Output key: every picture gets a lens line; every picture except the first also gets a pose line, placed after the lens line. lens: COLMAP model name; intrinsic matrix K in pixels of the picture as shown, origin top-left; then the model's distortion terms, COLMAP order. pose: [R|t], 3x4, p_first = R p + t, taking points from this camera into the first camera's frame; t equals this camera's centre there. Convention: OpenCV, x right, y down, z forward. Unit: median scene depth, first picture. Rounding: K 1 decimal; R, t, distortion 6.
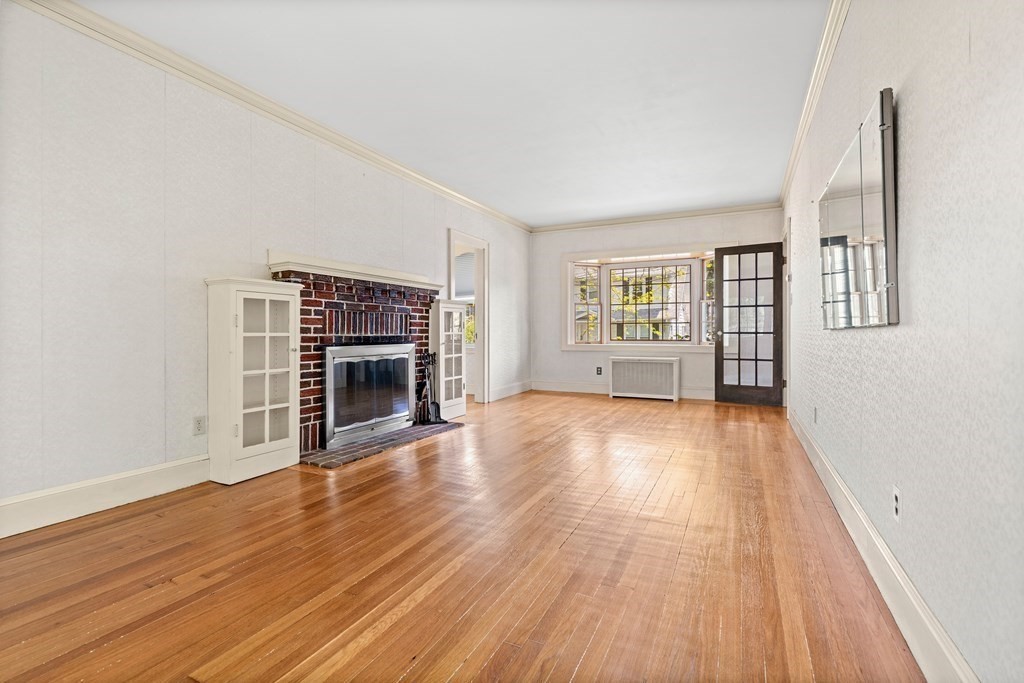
lens RADIAL K [[470.3, 0, 508.0], [0, 470.3, 331.6], [0, 0, 1]] dist [-0.002180, 0.000405]
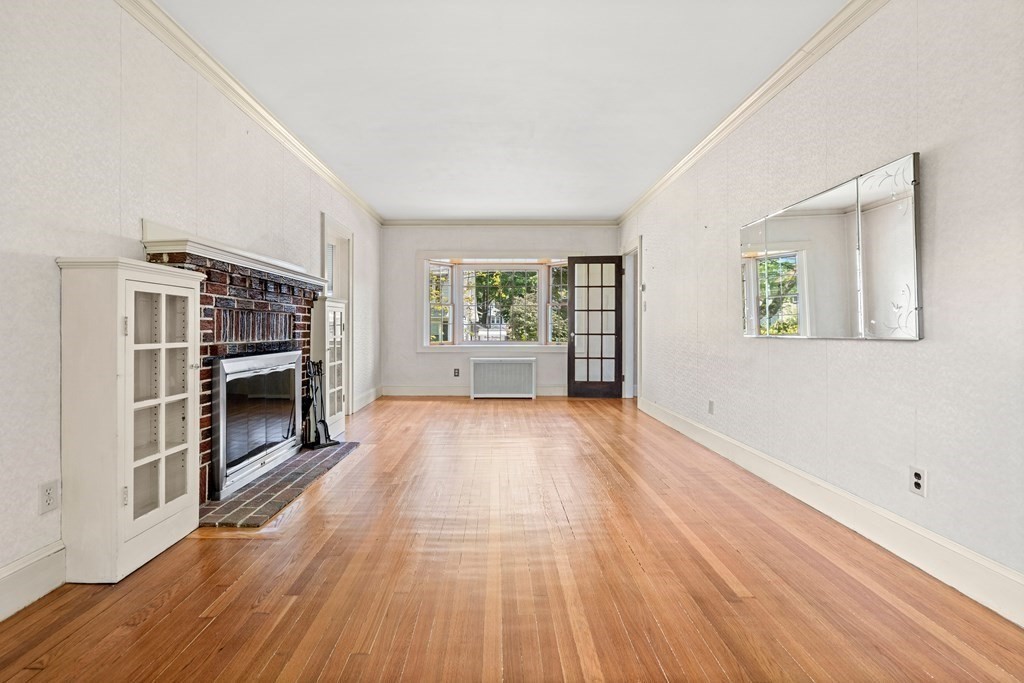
lens RADIAL K [[470.3, 0, 508.0], [0, 470.3, 331.6], [0, 0, 1]] dist [-0.002180, 0.000405]
pose [[0.897806, -0.000323, 0.440391, -0.240818], [-0.002073, 0.999986, 0.004959, -0.012431], [-0.440386, -0.005365, 0.897792, 0.117069]]
